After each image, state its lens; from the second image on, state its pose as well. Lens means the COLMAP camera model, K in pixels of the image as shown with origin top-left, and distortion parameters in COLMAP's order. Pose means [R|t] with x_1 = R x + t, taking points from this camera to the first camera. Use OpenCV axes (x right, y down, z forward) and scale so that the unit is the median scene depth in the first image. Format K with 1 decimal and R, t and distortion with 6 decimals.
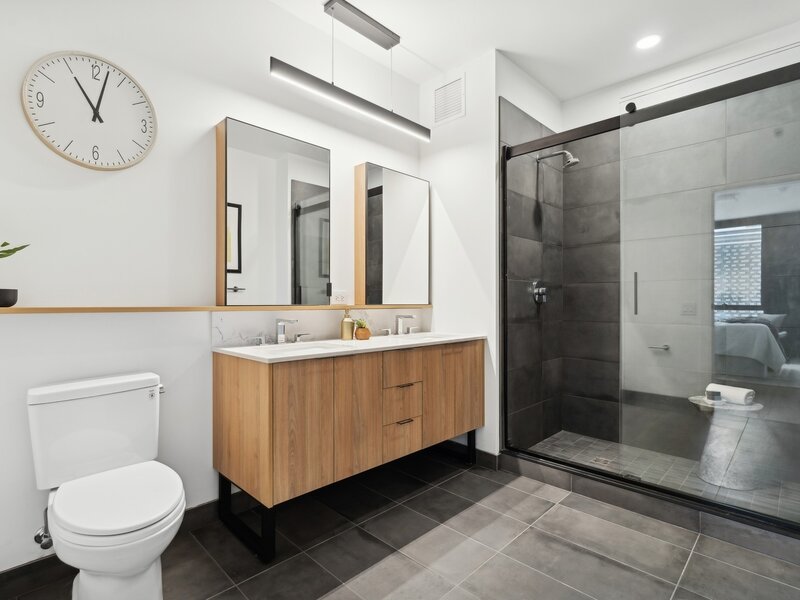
lens RADIAL K [[411.7, 0, 397.8], [0, 411.7, 294.1], [0, 0, 1]] dist [-0.003720, 0.000475]
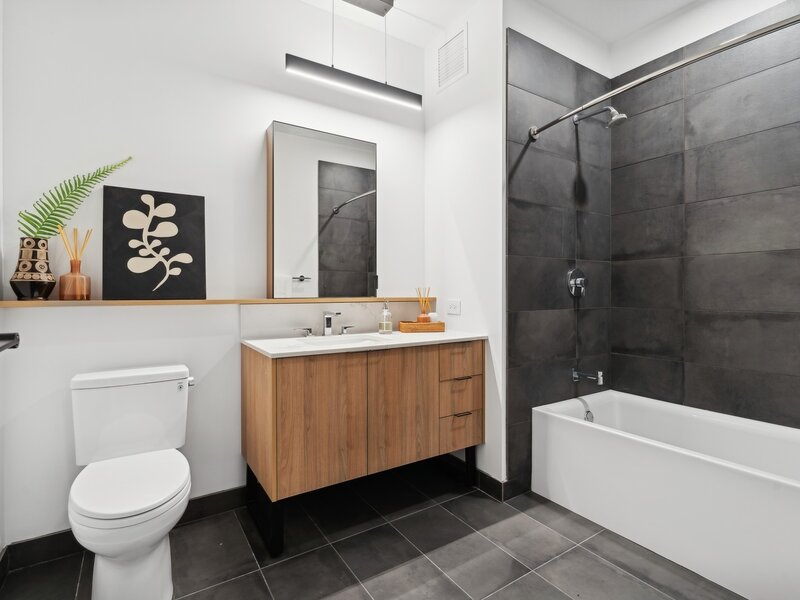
lens RADIAL K [[377.7, 0, 398.8], [0, 377.7, 298.0], [0, 0, 1]] dist [-0.001136, 0.000116]
pose [[0.972892, -0.005247, -0.231199, 0.192435], [0.011569, 0.999595, 0.025994, 0.003038], [0.230969, -0.027964, 0.972559, 0.189490]]
